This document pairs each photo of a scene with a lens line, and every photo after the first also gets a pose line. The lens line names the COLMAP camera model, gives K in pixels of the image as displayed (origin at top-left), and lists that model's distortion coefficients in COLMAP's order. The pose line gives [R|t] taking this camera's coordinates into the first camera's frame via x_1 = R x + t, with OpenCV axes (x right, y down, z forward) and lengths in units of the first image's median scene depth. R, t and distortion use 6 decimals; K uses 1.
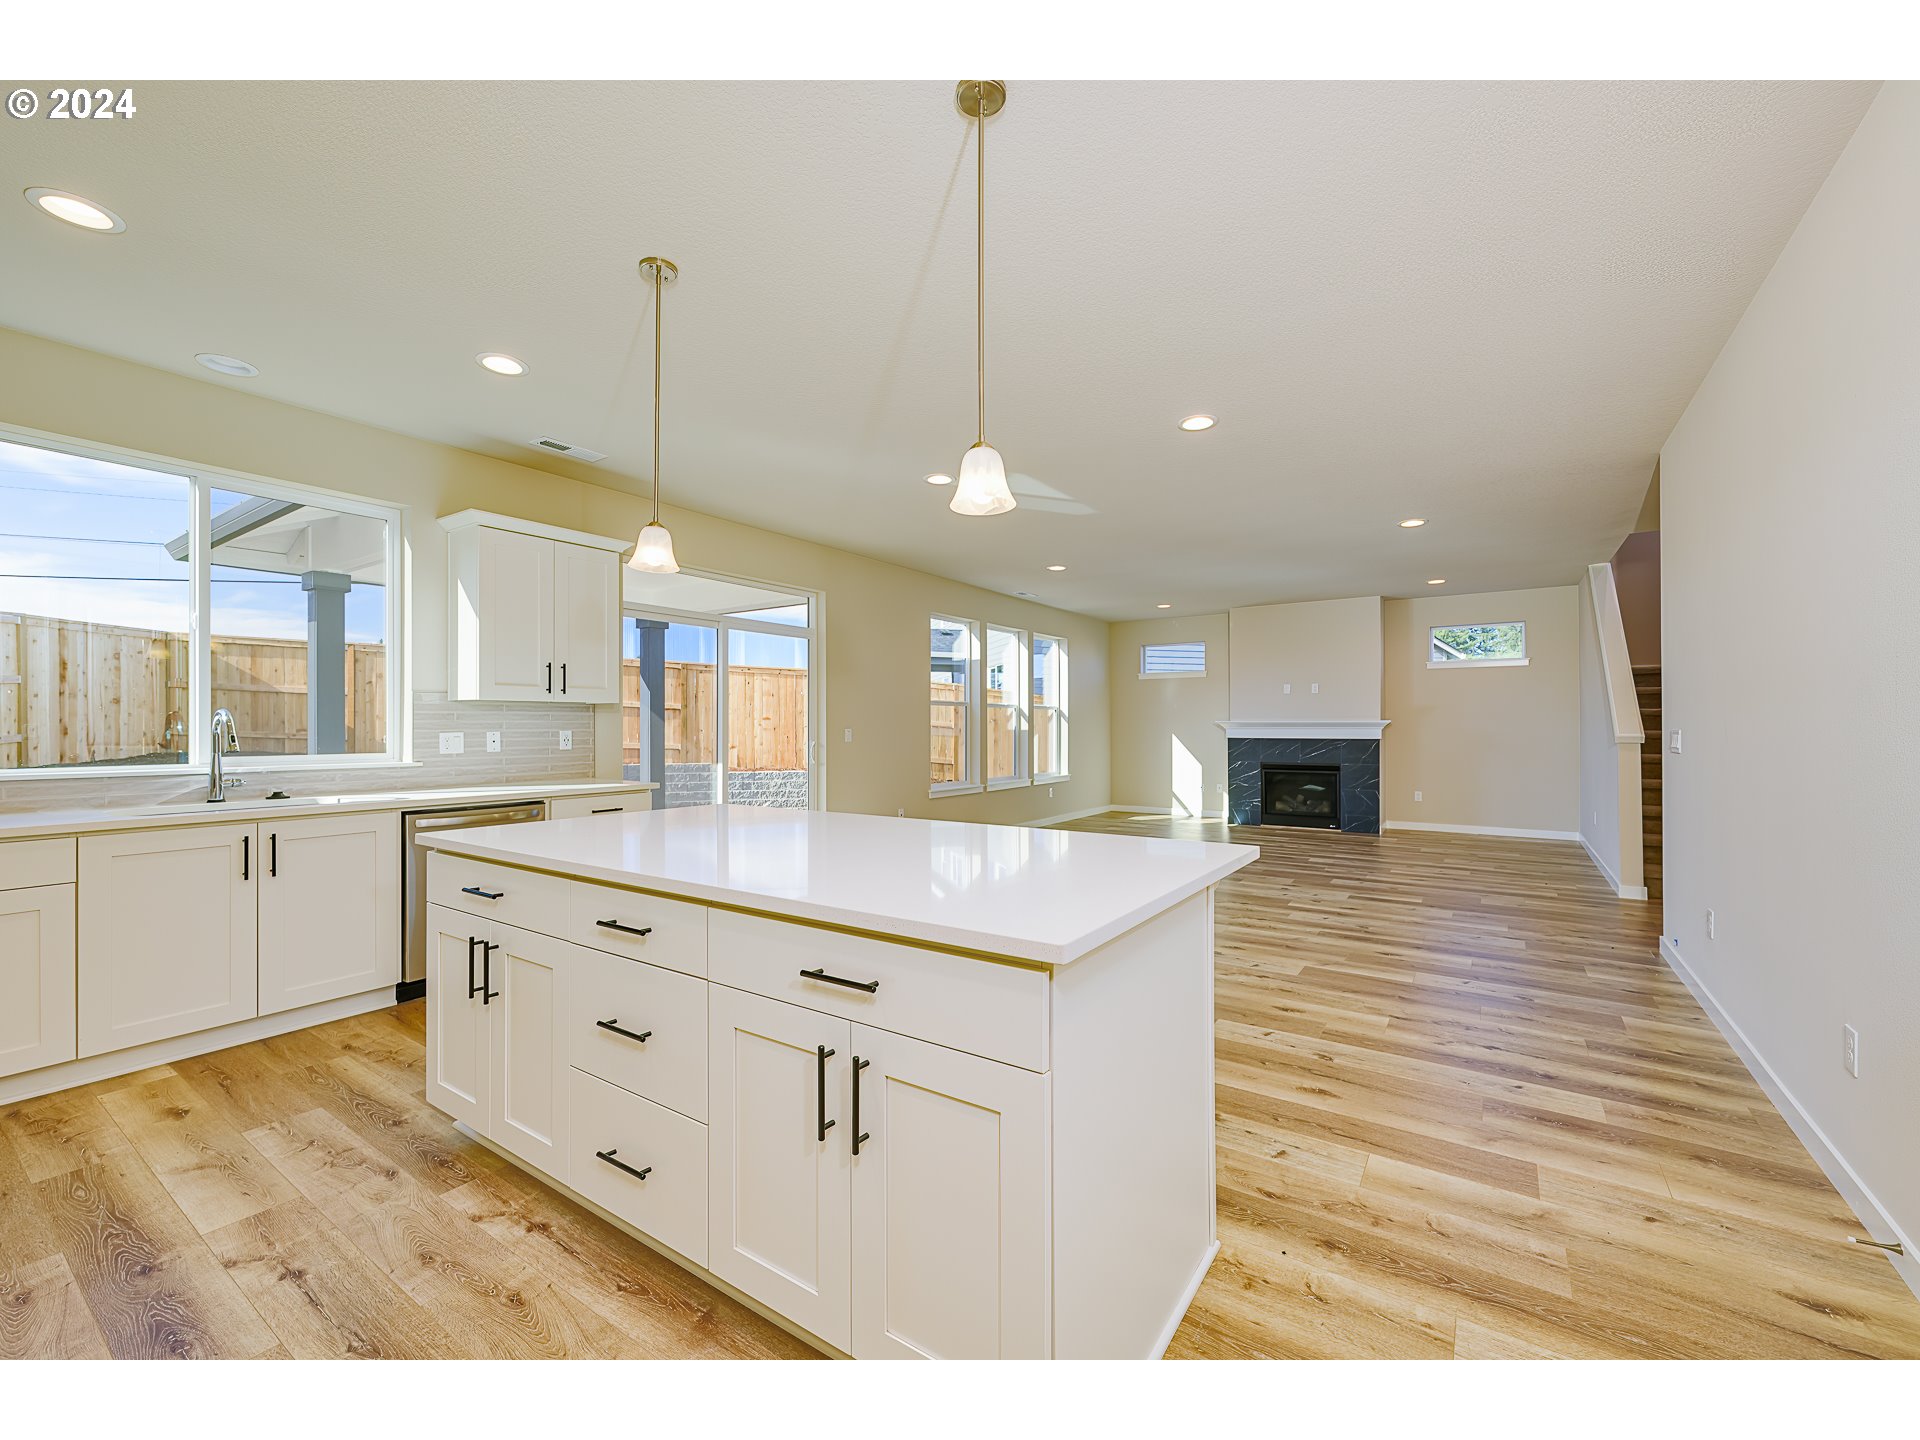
lens RADIAL K [[766.6, 0, 960.5], [0, 766.6, 718.2], [0, 0, 1]] dist [-0.002392, 0.001724]
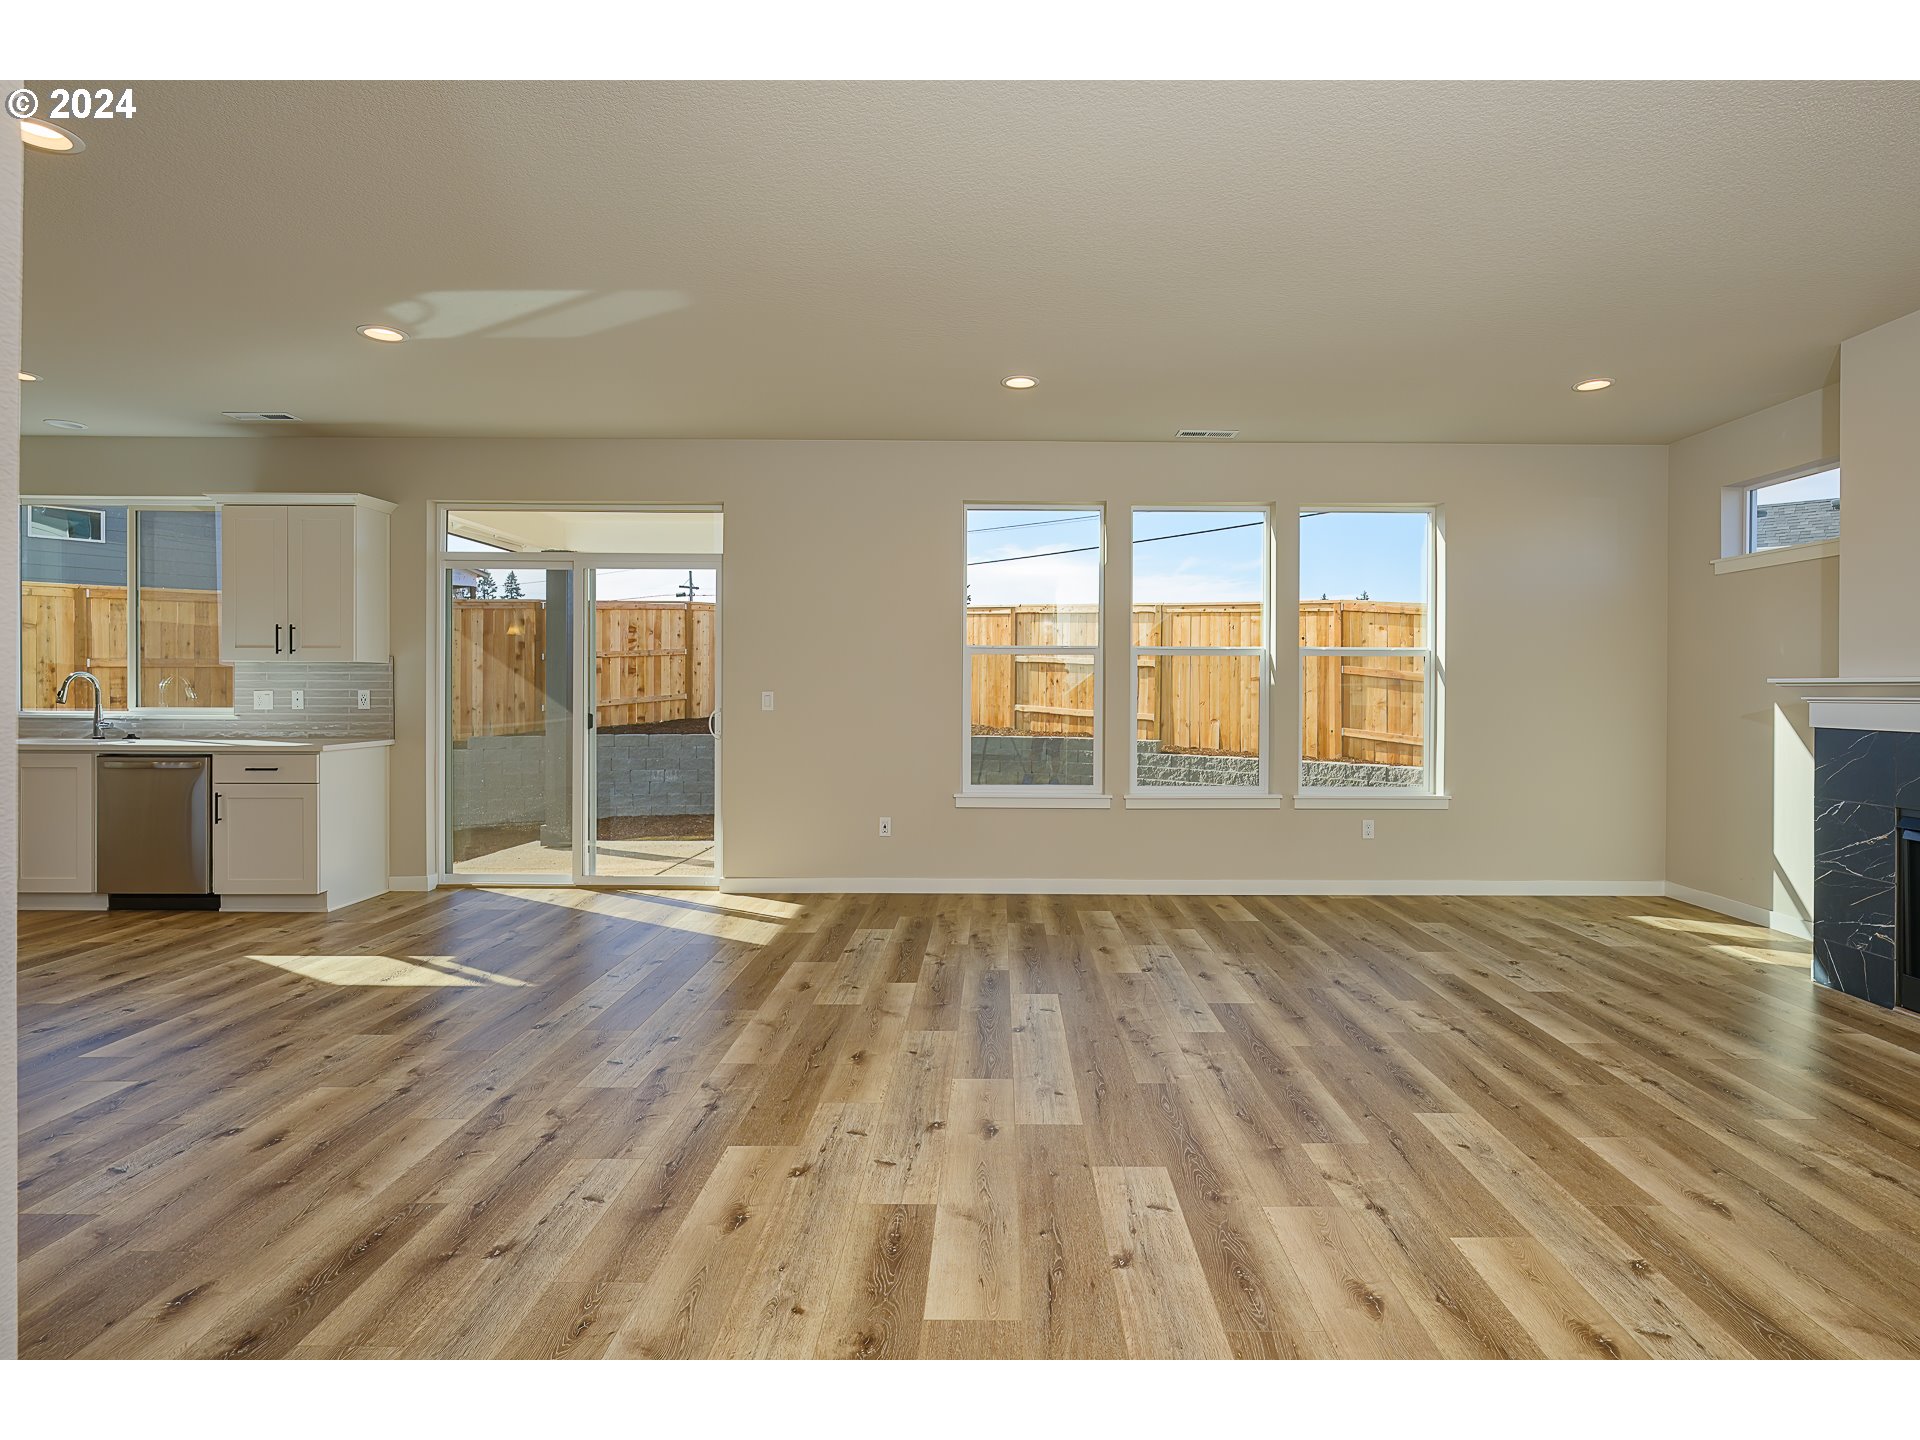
lens RADIAL K [[1018.8, 0, 1033.7], [0, 1018.8, 698.6], [0, 0, 1]] dist [0.006924, 0.000086]
pose [[0.567965, 0.009911, -0.822993, 0.806738], [0.004433, 0.999876, 0.015100, 0.008481], [0.823041, -0.012224, 0.567851, 0.717271]]
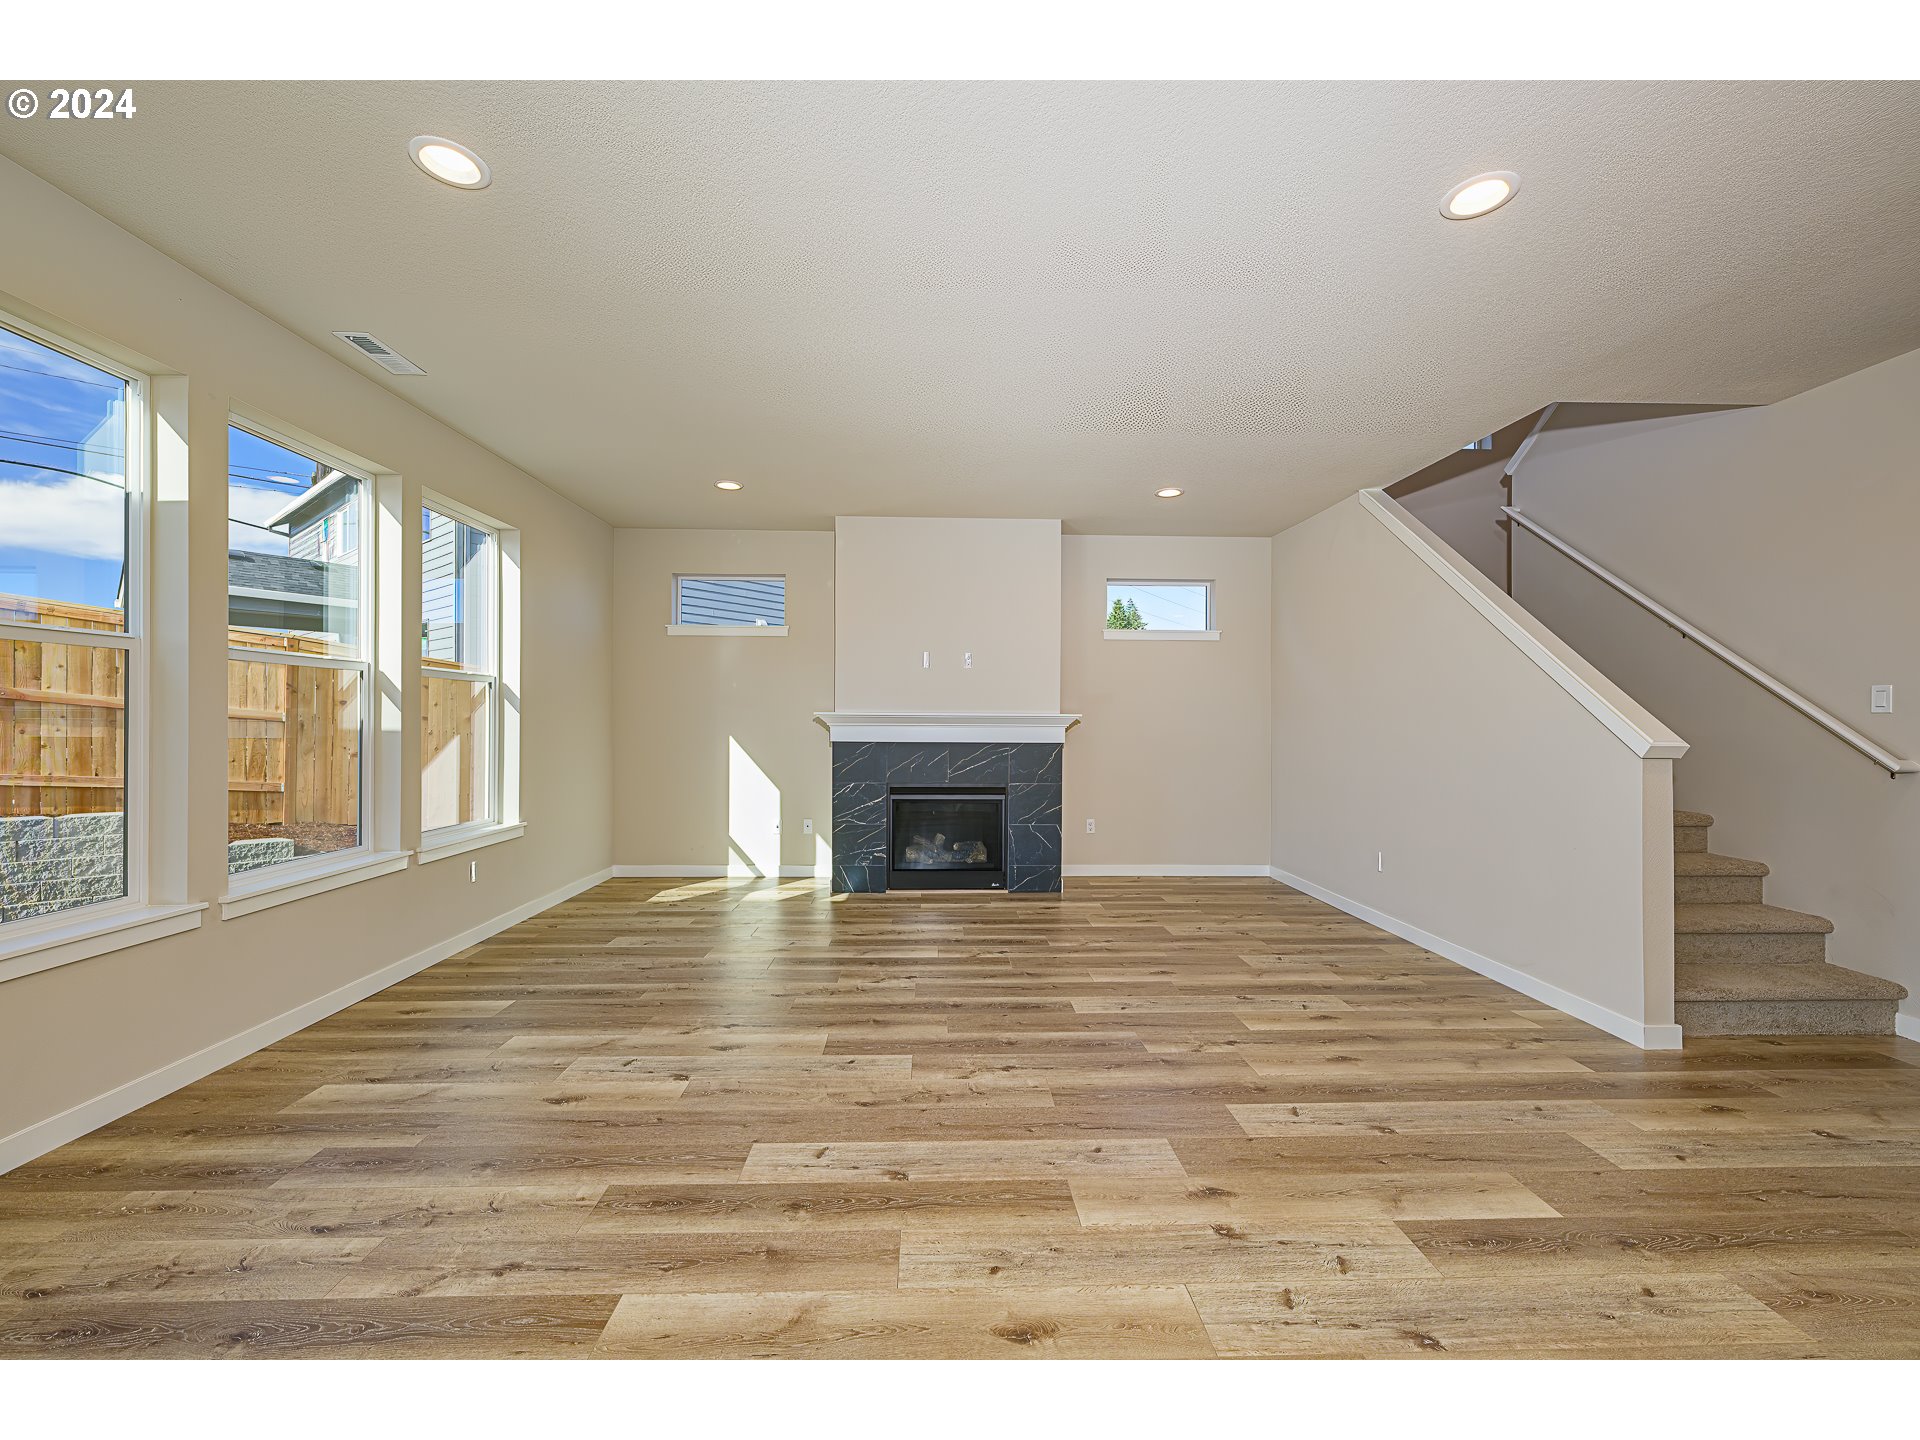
lens RADIAL K [[766.6, 0, 912.9], [0, 766.6, 726.7], [0, 0, 1]] dist [-0.002392, 0.001724]
pose [[0.820774, 0.001891, 0.571251, 0.111883], [-0.013788, 0.999769, 0.016500, 0.006540], [-0.571087, -0.021419, 0.820610, 0.769241]]
